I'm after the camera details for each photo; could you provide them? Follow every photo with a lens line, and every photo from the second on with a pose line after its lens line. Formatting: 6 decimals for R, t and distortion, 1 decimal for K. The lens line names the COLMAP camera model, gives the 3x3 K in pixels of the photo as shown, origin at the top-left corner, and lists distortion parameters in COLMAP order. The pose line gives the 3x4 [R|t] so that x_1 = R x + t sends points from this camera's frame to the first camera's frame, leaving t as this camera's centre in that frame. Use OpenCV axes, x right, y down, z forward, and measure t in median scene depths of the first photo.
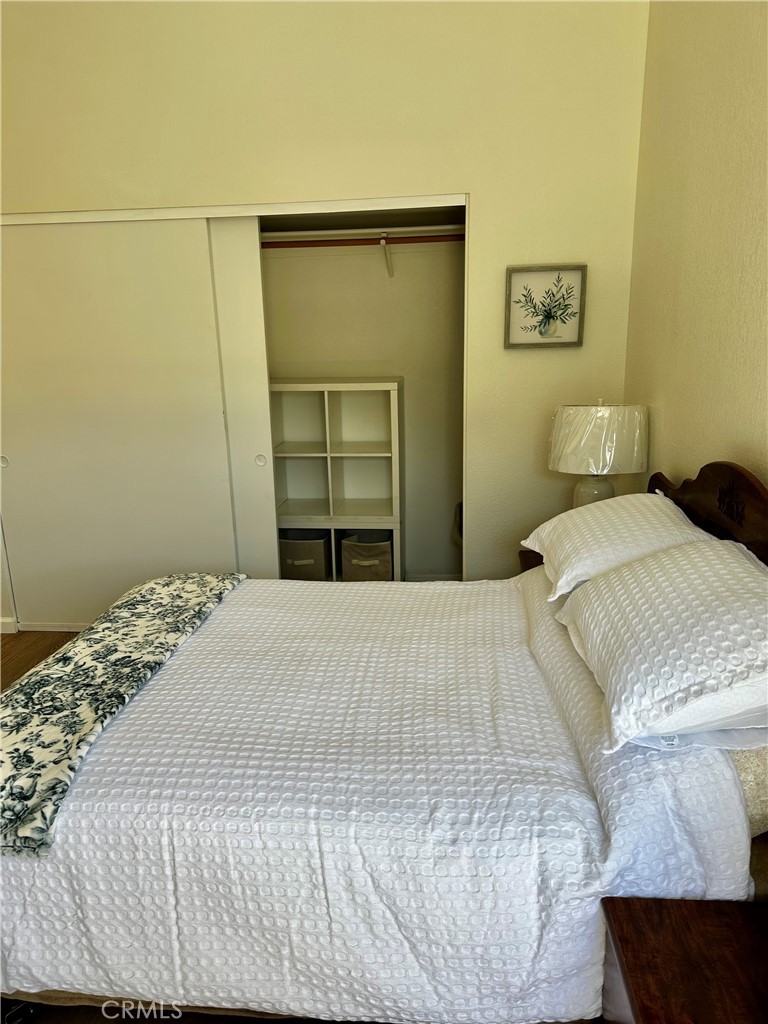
lens RADIAL K [[730.5, 0, 381.1], [0, 730.5, 527.1], [0, 0, 1]] dist [0.098231, -0.119297]
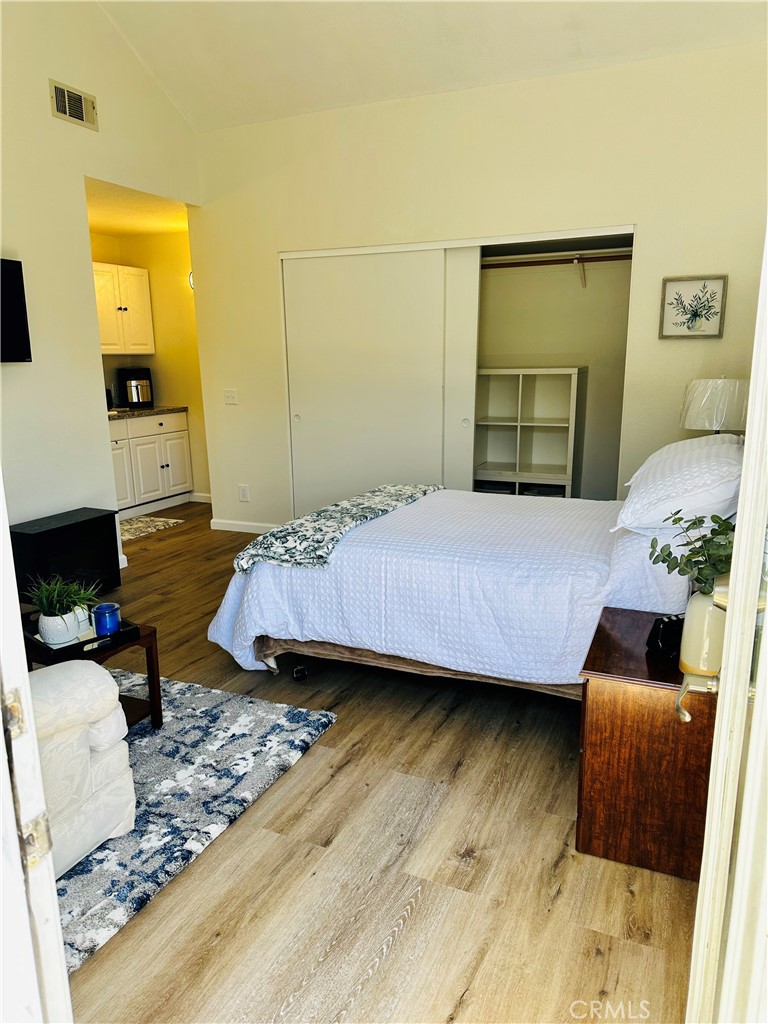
lens RADIAL K [[730.5, 0, 381.1], [0, 730.5, 527.1], [0, 0, 1]] dist [0.098231, -0.119297]
pose [[0.950404, 0.086417, -0.298770, 0.169040], [-0.094275, 0.995474, -0.011962, 0.205208], [0.296385, 0.039535, 0.954250, -0.526668]]
